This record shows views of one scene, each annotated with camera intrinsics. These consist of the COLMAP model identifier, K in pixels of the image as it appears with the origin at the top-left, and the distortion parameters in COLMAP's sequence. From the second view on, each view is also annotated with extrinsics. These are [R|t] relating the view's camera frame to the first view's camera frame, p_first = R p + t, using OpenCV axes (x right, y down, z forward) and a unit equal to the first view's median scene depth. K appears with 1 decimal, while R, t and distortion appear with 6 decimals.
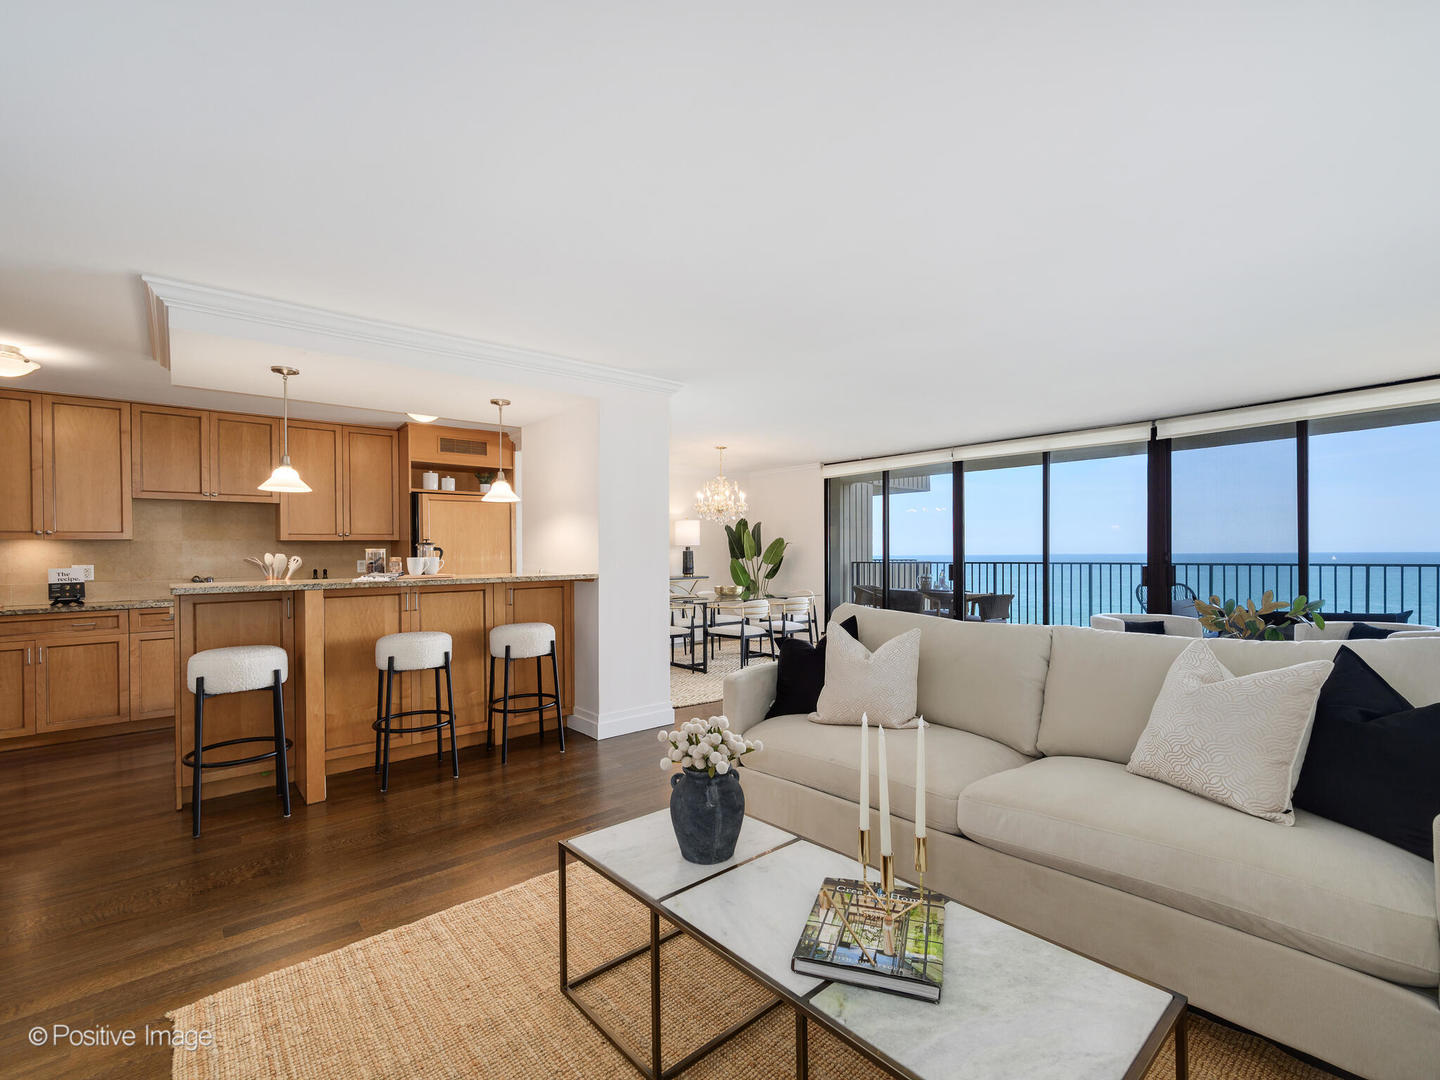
lens RADIAL K [[637.3, 0, 720.9], [0, 637.3, 550.0], [0, 0, 1]] dist [-0.002120, -0.000362]
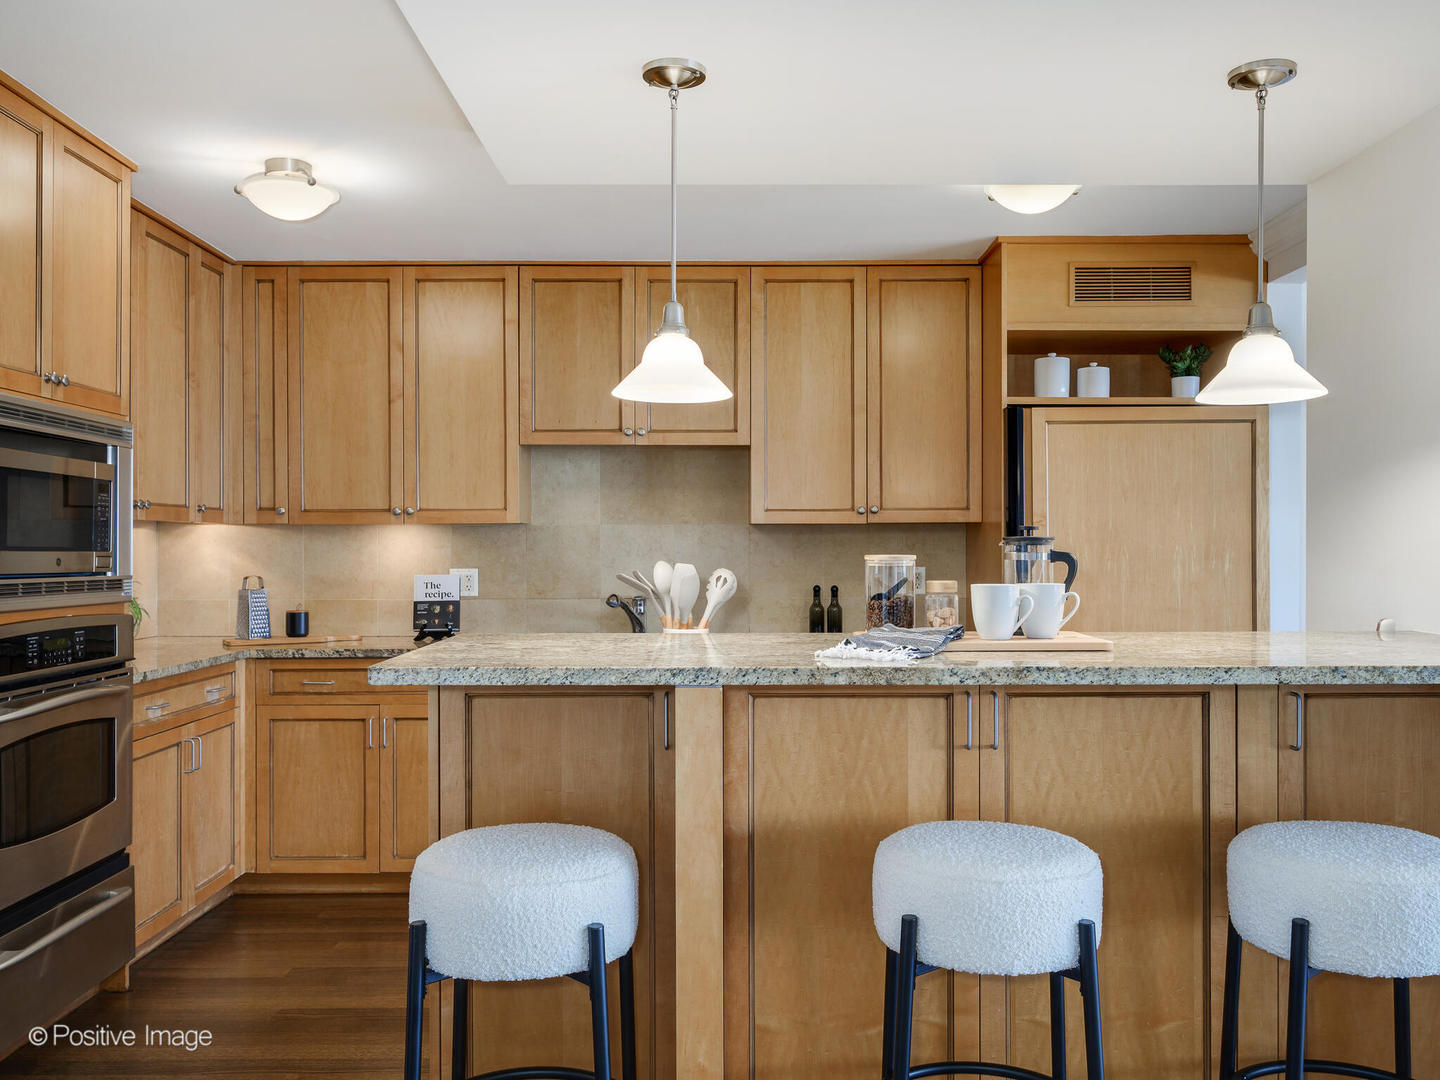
lens RADIAL K [[1187.6, 0, 733.5], [0, 1187.6, 538.7], [0, 0, 1]] dist [0.001038, -0.002053]
pose [[0.766677, 0.009294, -0.641966, -0.160665], [-0.006225, 0.999956, 0.007042, -0.012228], [0.642003, -0.001403, 0.766701, 0.373410]]
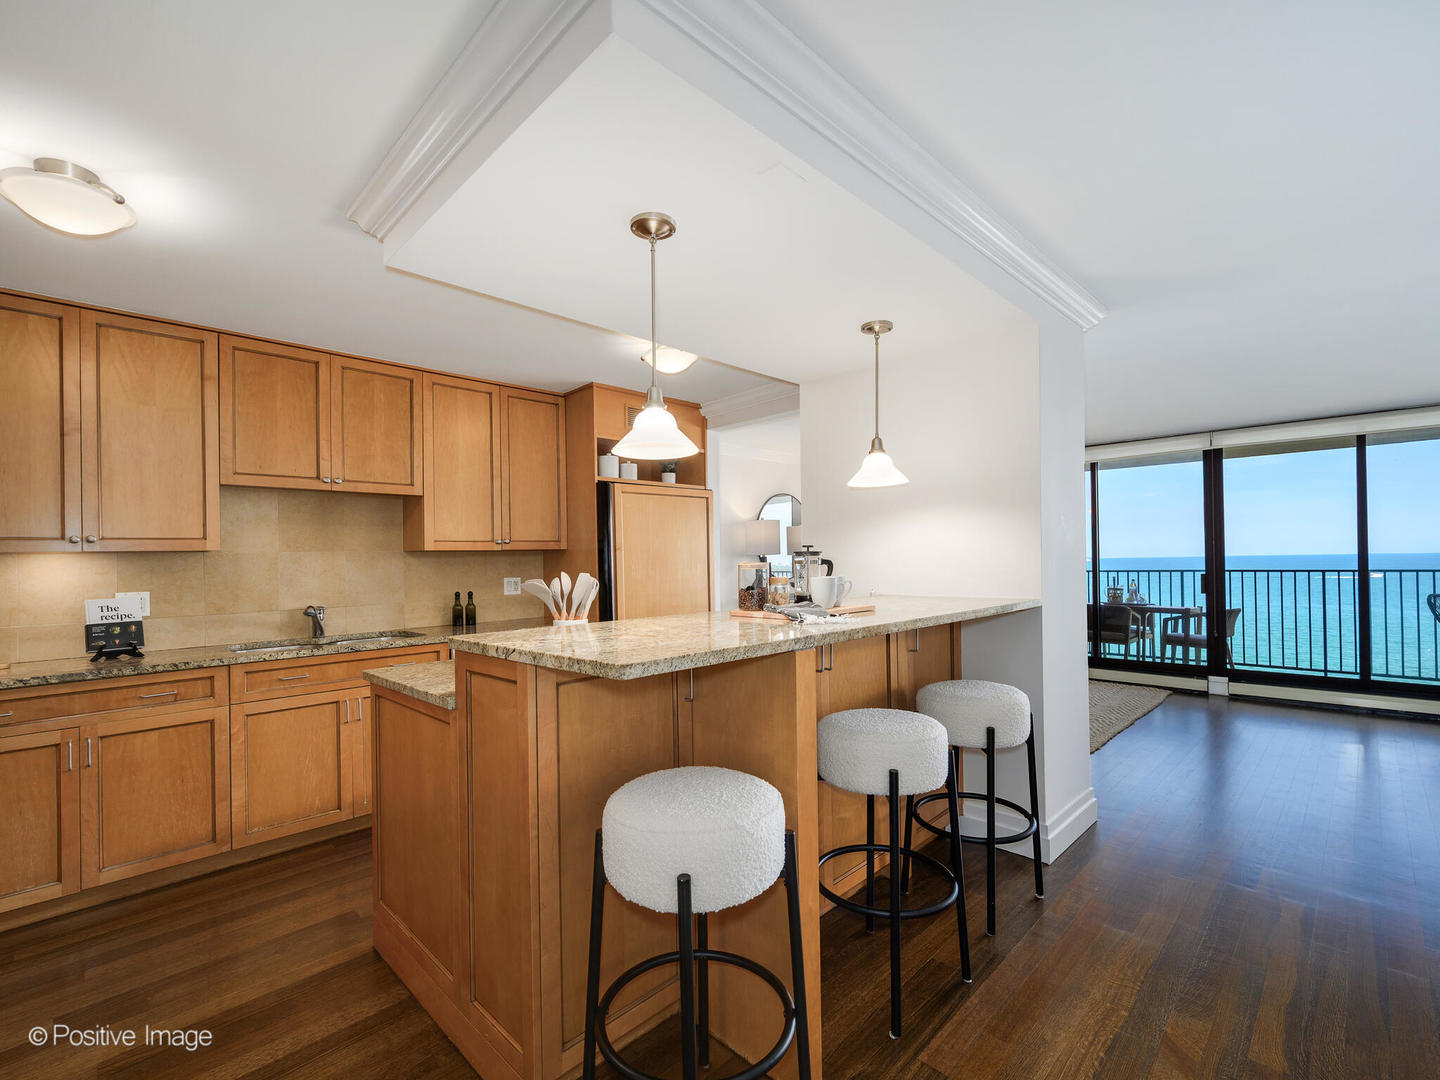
lens RADIAL K [[637.3, 0, 714.5], [0, 637.3, 551.9], [0, 0, 1]] dist [-0.002120, -0.000362]
pose [[0.997448, -0.007198, 0.071029, -0.509989], [0.008065, 0.999896, -0.011925, -0.004114], [-0.070935, 0.012467, 0.997403, 0.358669]]
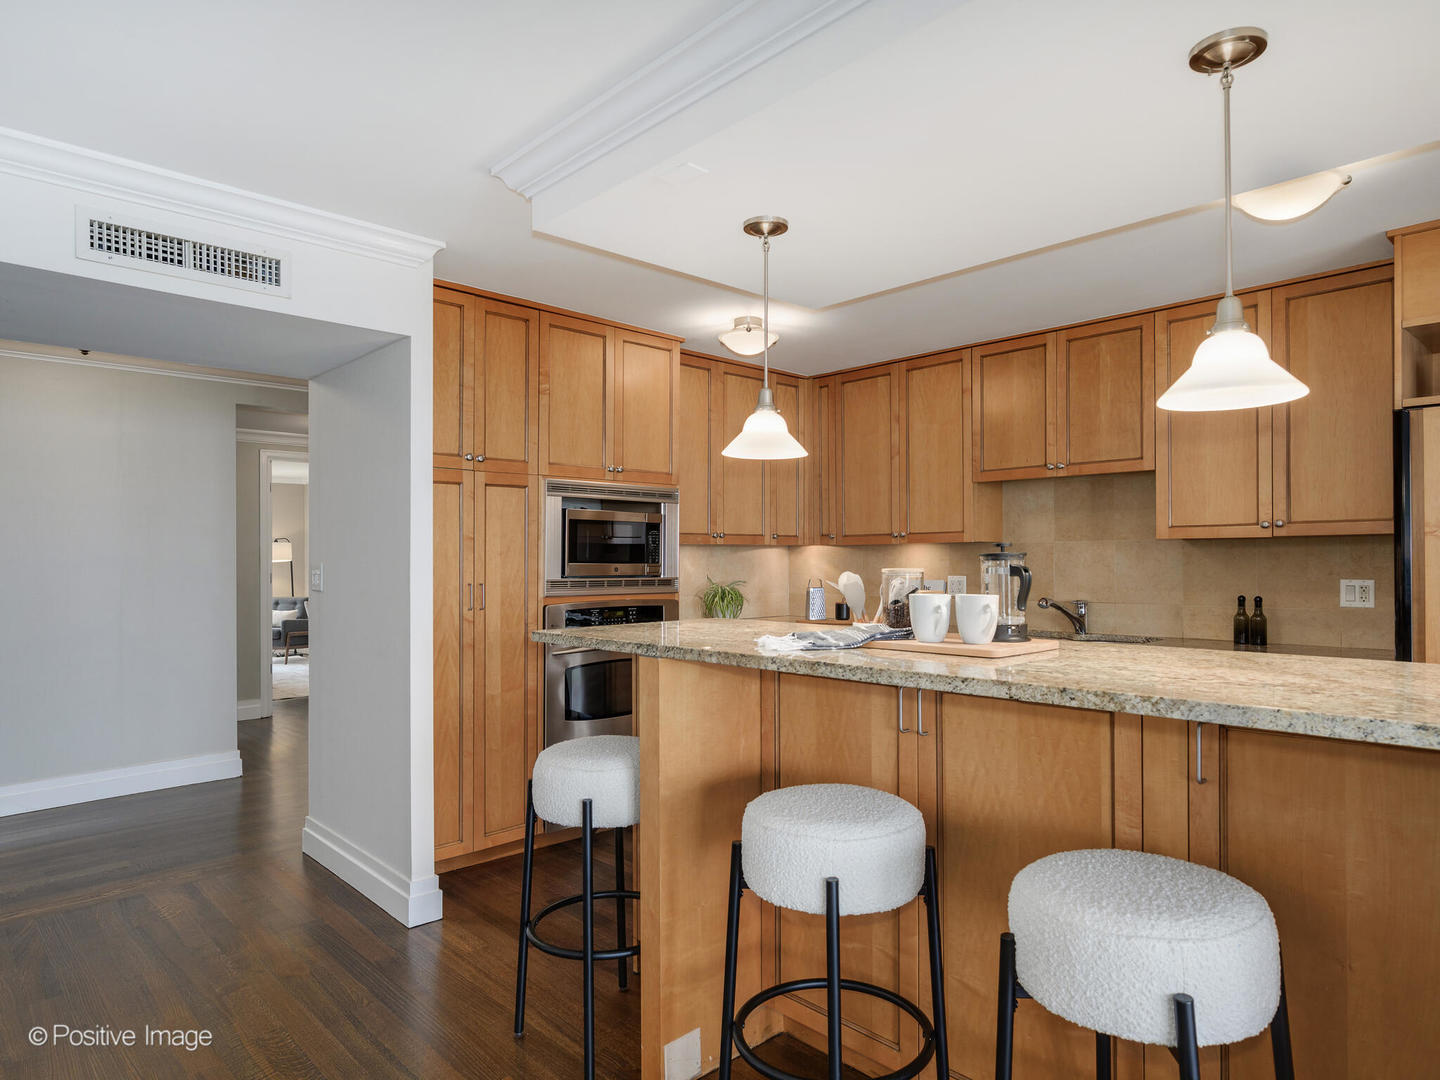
lens RADIAL K [[880.7, 0, 724.5], [0, 880.7, 551.2], [0, 0, 1]] dist [0.010294, 0.001151]
pose [[0.064533, 0.004679, -0.997905, 0.027264], [0.008574, 0.999949, 0.005243, -0.014607], [0.997879, -0.008894, 0.064489, 0.697388]]
